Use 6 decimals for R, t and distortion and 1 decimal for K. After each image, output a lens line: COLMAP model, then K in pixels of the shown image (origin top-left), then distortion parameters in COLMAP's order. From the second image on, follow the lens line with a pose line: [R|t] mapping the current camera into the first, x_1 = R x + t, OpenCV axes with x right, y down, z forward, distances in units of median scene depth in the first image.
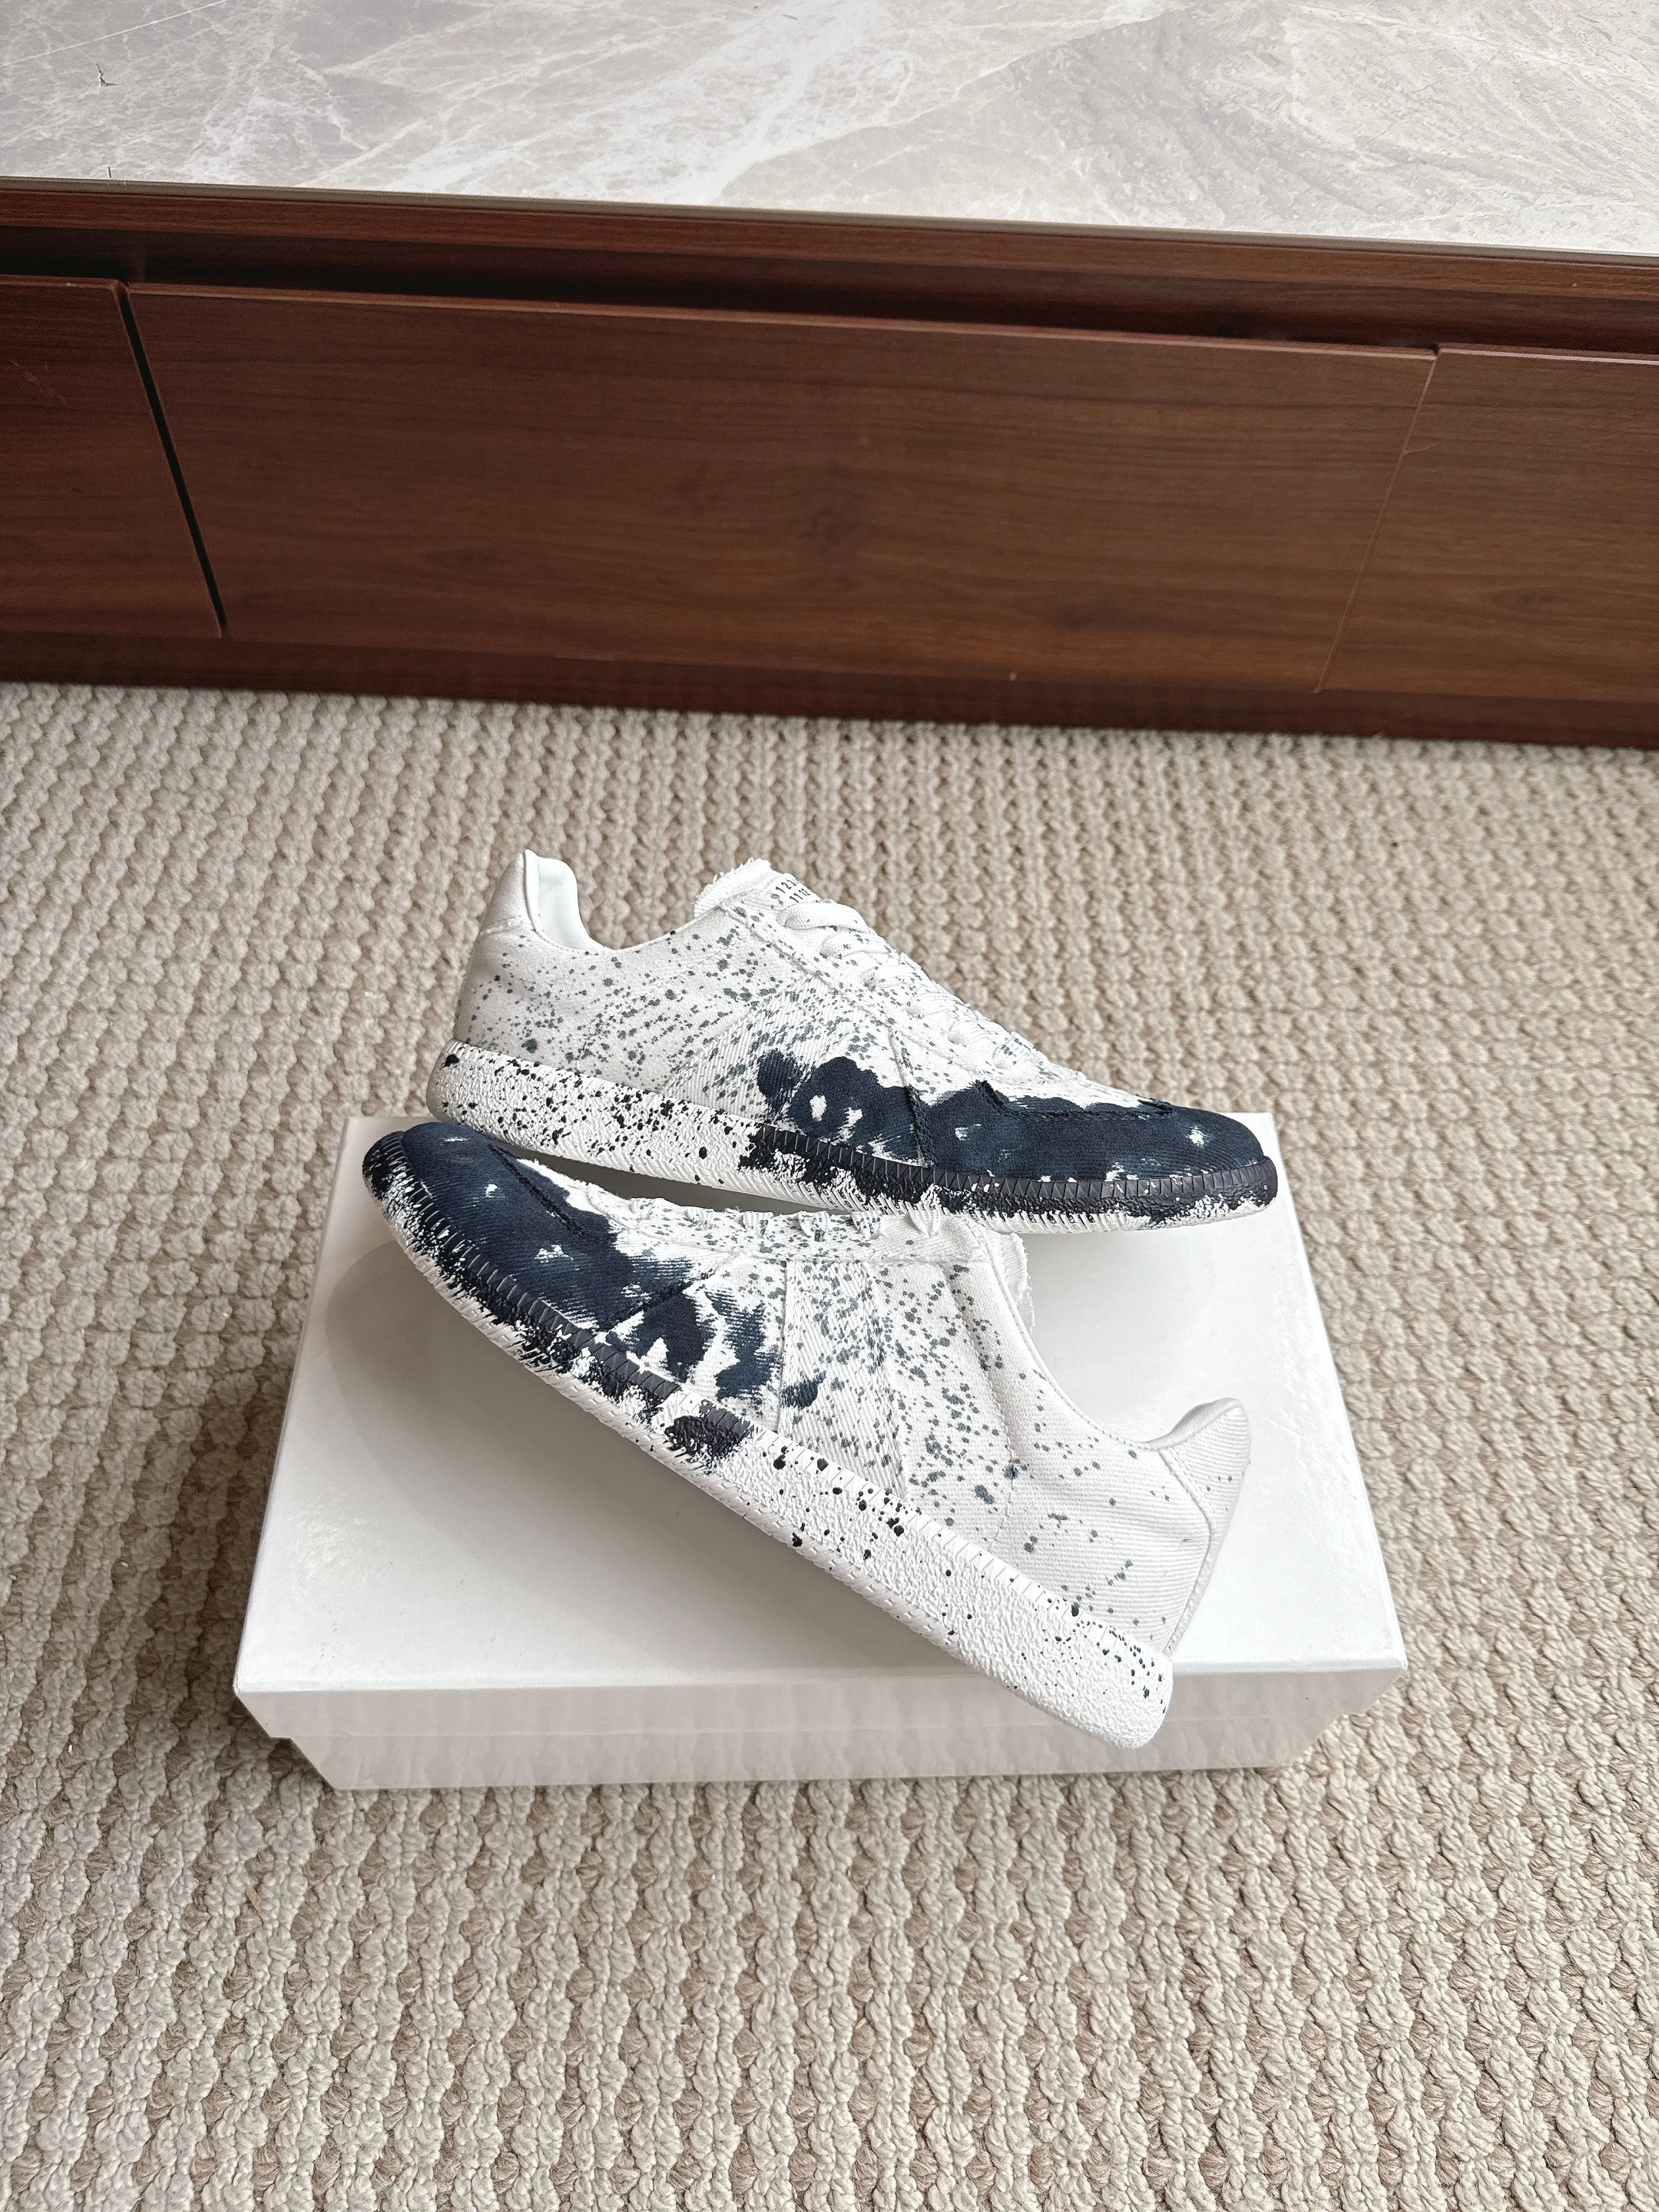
lens RADIAL K [[1755.9, 0, 833.6], [0, 1755.9, 1104.7], [0, 0, 1]] dist [-0.011099, -0.002578]
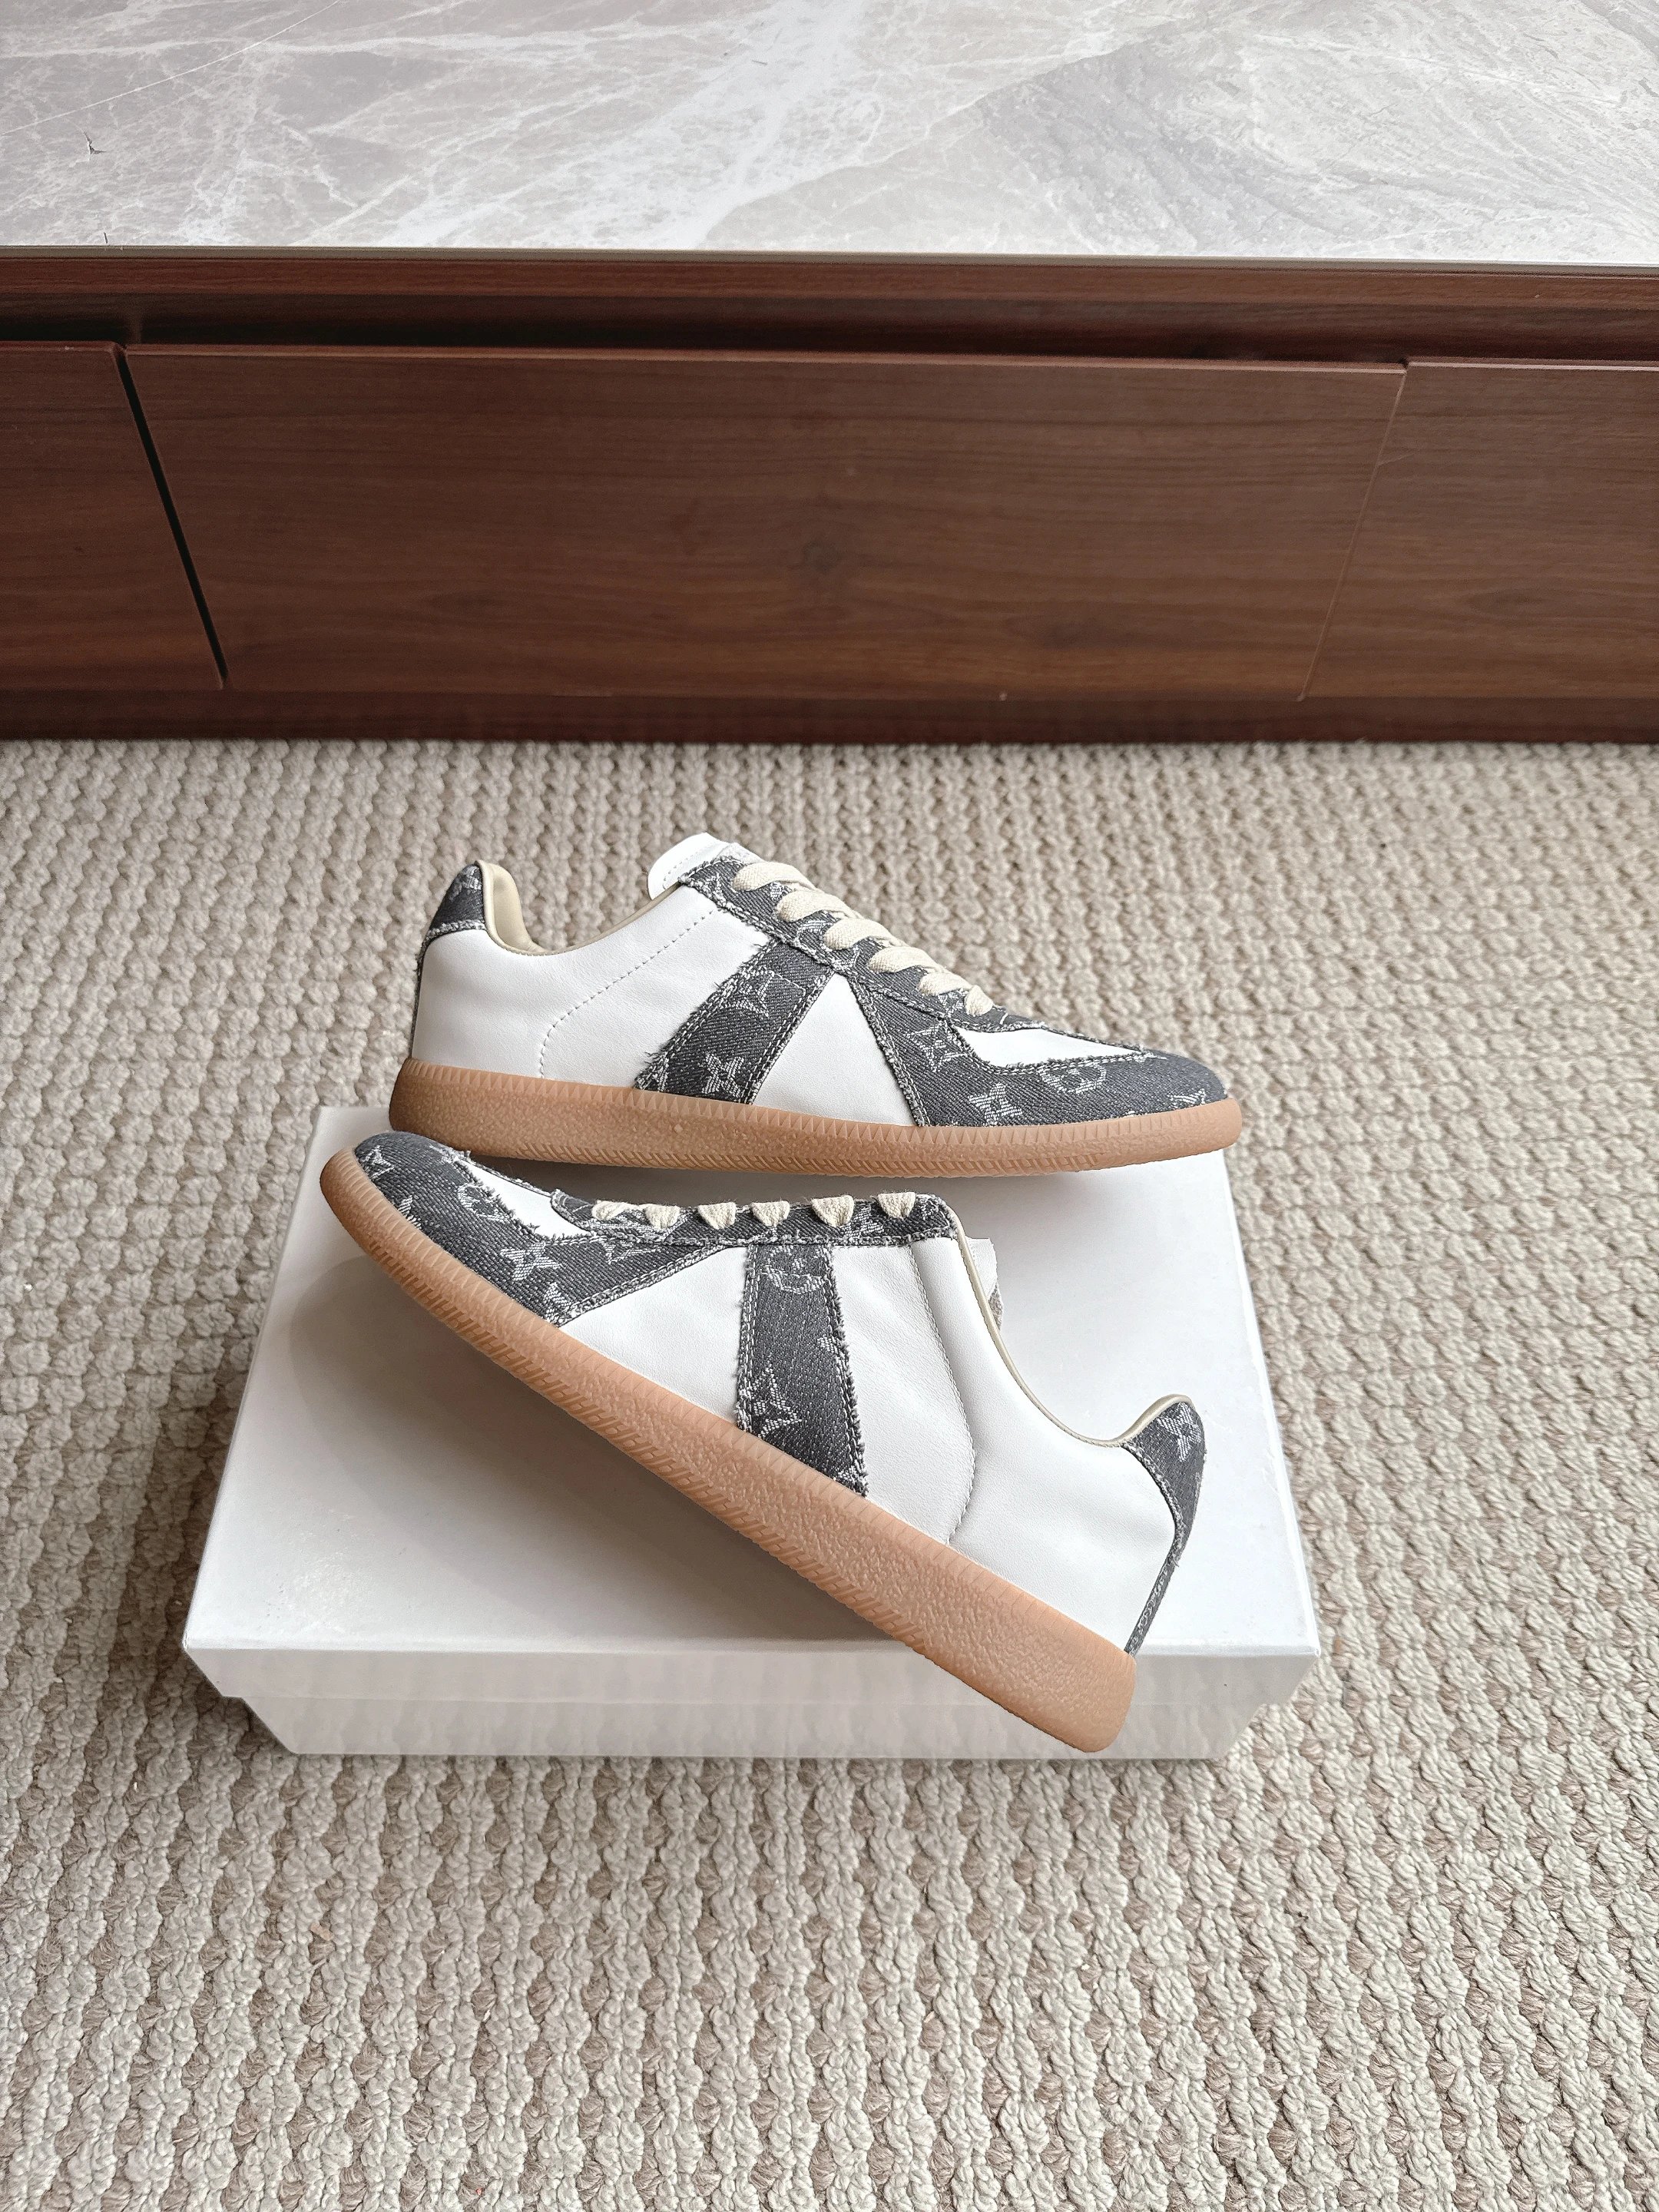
lens RADIAL K [[1757.1, 0, 834.5], [0, 1757.1, 1109.4], [0, 0, 1]] dist [-0.010338, -0.005182]
pose [[0.999027, -0.042057, 0.013291, -0.023680], [0.042218, 0.999036, -0.012015, 0.004820], [-0.012773, 0.012564, 0.999839, -0.019696]]
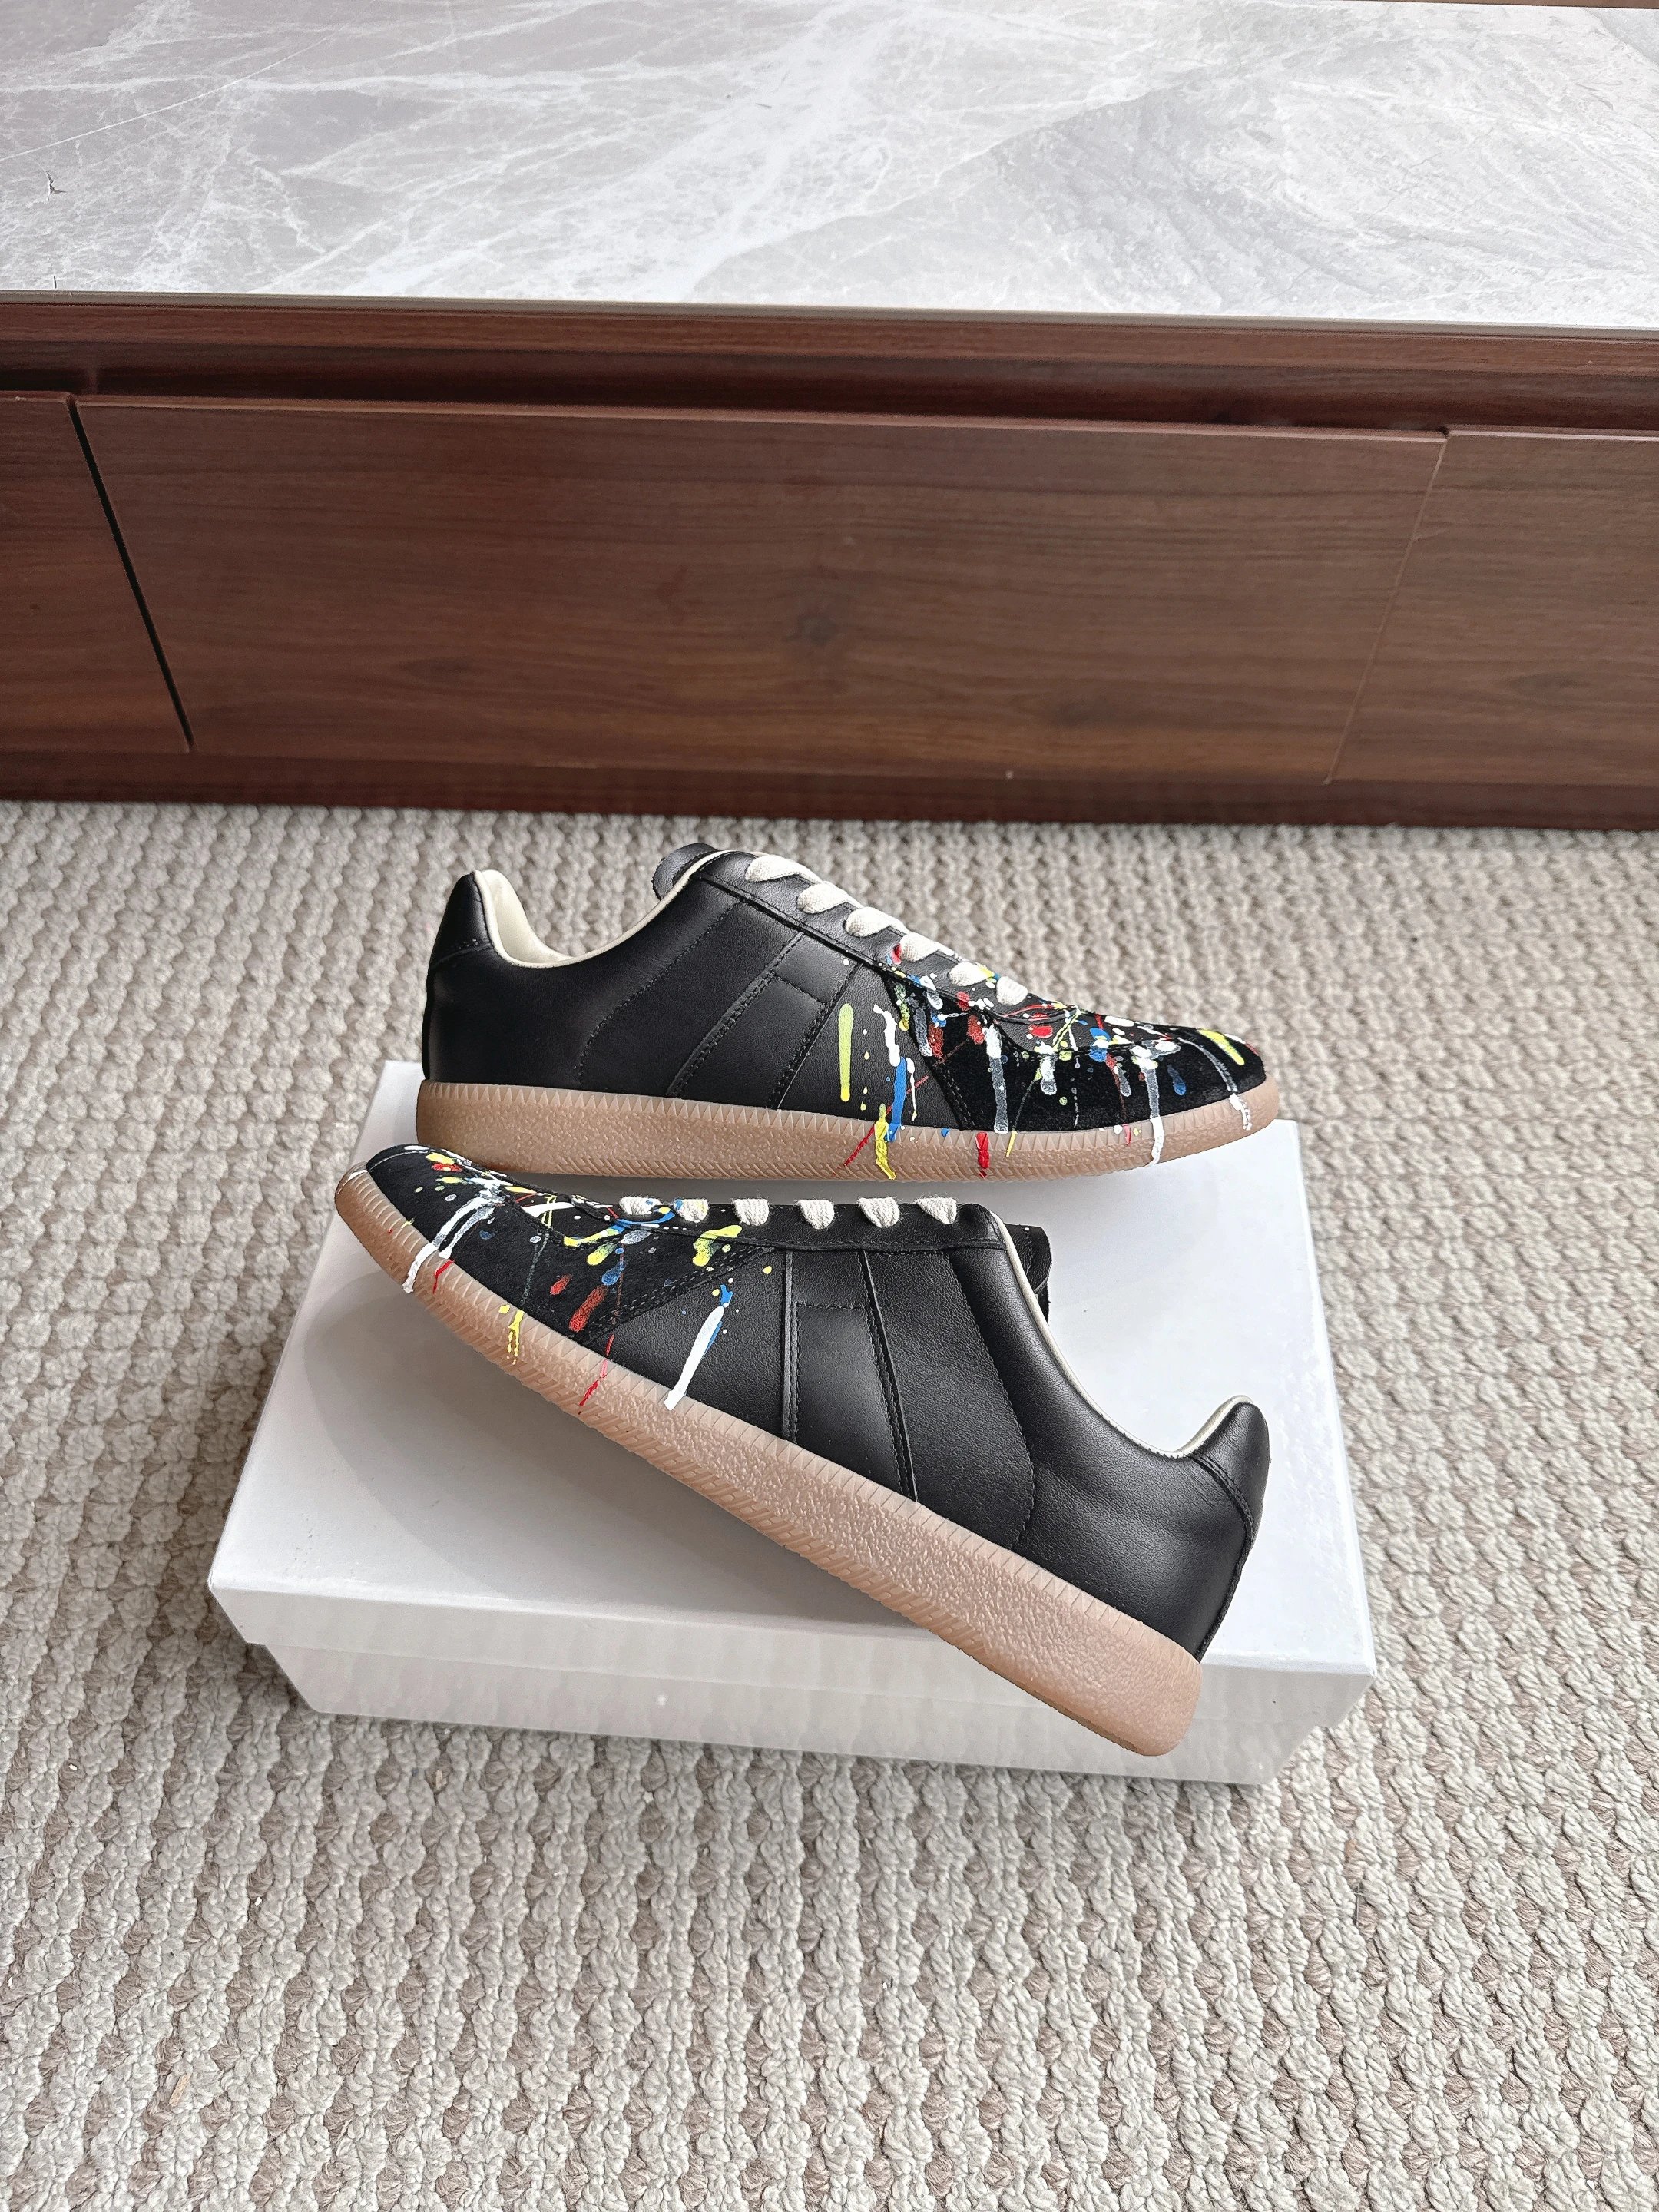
lens RADIAL K [[1742.2, 0, 832.0], [0, 1742.2, 1097.5], [0, 0, 1]] dist [-0.007753, -0.004166]
pose [[0.999758, -0.021444, -0.004845, 0.006670], [0.021262, 0.999164, -0.034930, -0.044005], [0.005590, 0.034819, 0.999378, 0.064974]]
